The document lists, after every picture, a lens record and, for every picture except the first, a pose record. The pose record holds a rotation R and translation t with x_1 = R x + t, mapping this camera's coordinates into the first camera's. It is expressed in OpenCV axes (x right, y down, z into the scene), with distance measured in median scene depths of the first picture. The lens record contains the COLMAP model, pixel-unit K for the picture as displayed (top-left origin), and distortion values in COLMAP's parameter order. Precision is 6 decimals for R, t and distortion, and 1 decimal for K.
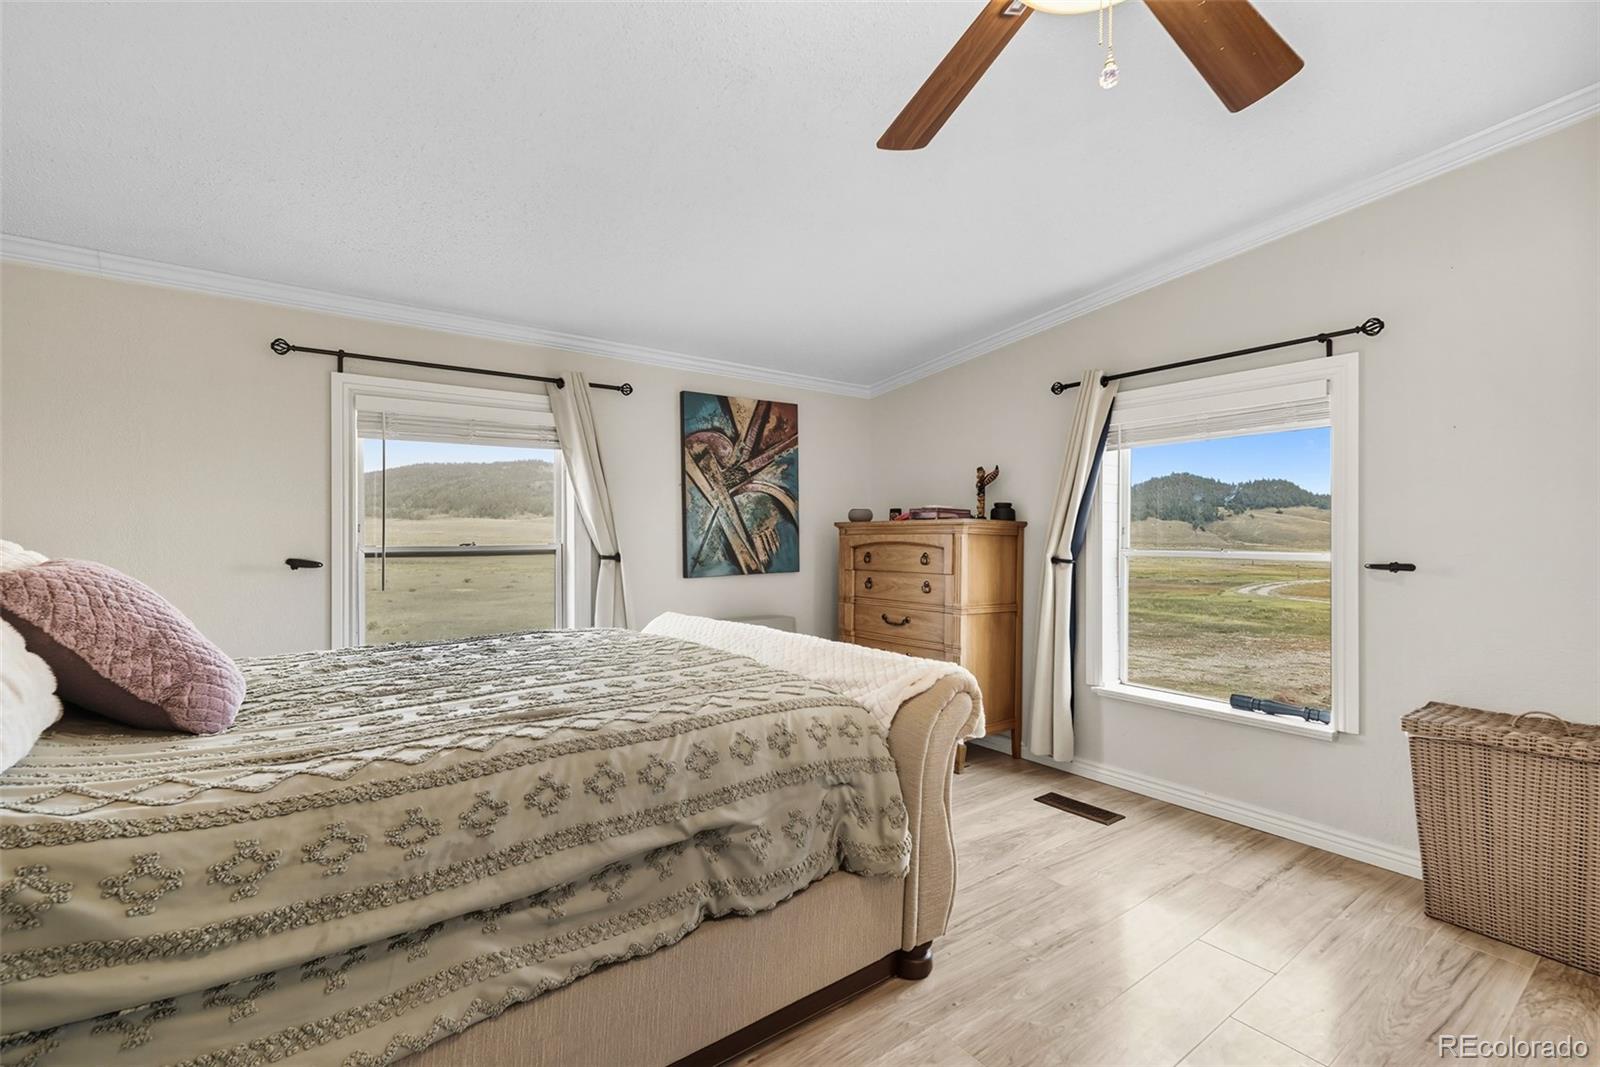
lens RADIAL K [[693.3, 0, 800.9], [0, 693.3, 532.3], [0, 0, 1]] dist [0.015260, 0.000234]
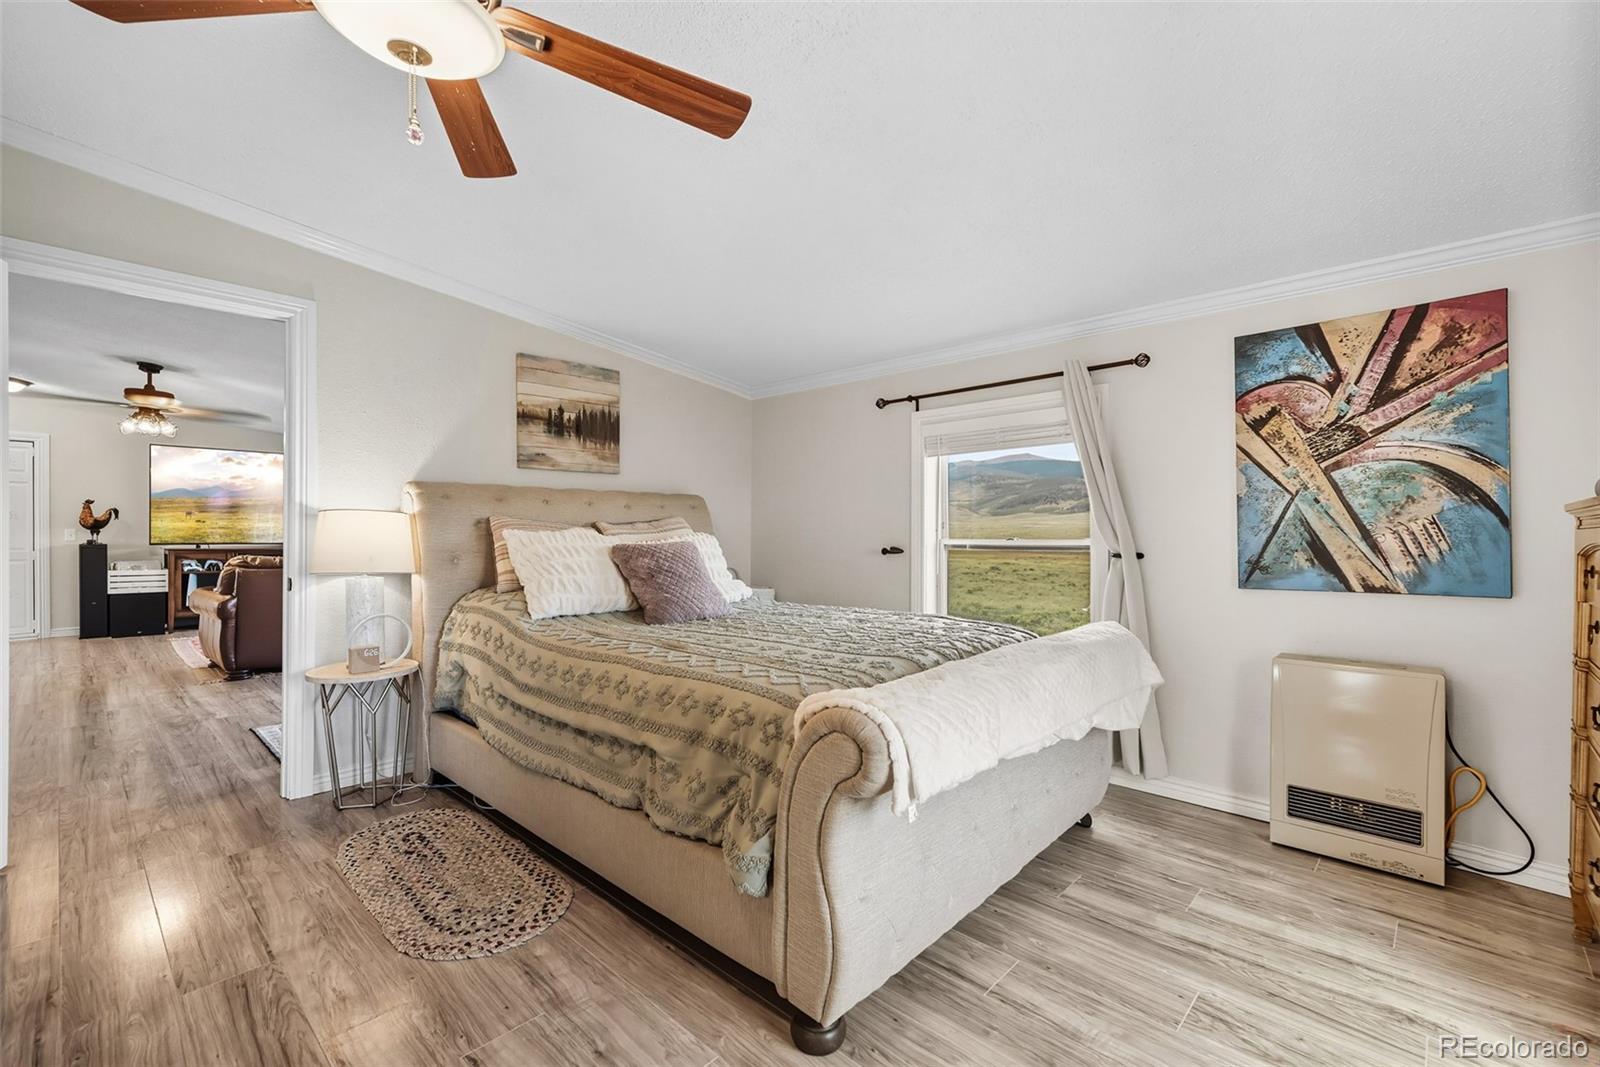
lens RADIAL K [[693.3, 0, 803.4], [0, 693.3, 533.5], [0, 0, 1]] dist [0.015260, 0.000234]
pose [[0.190160, 0.003666, -0.981746, 0.457431], [0.001920, 0.999990, 0.004106, 0.003191], [0.981751, -0.002666, 0.190151, 0.380364]]
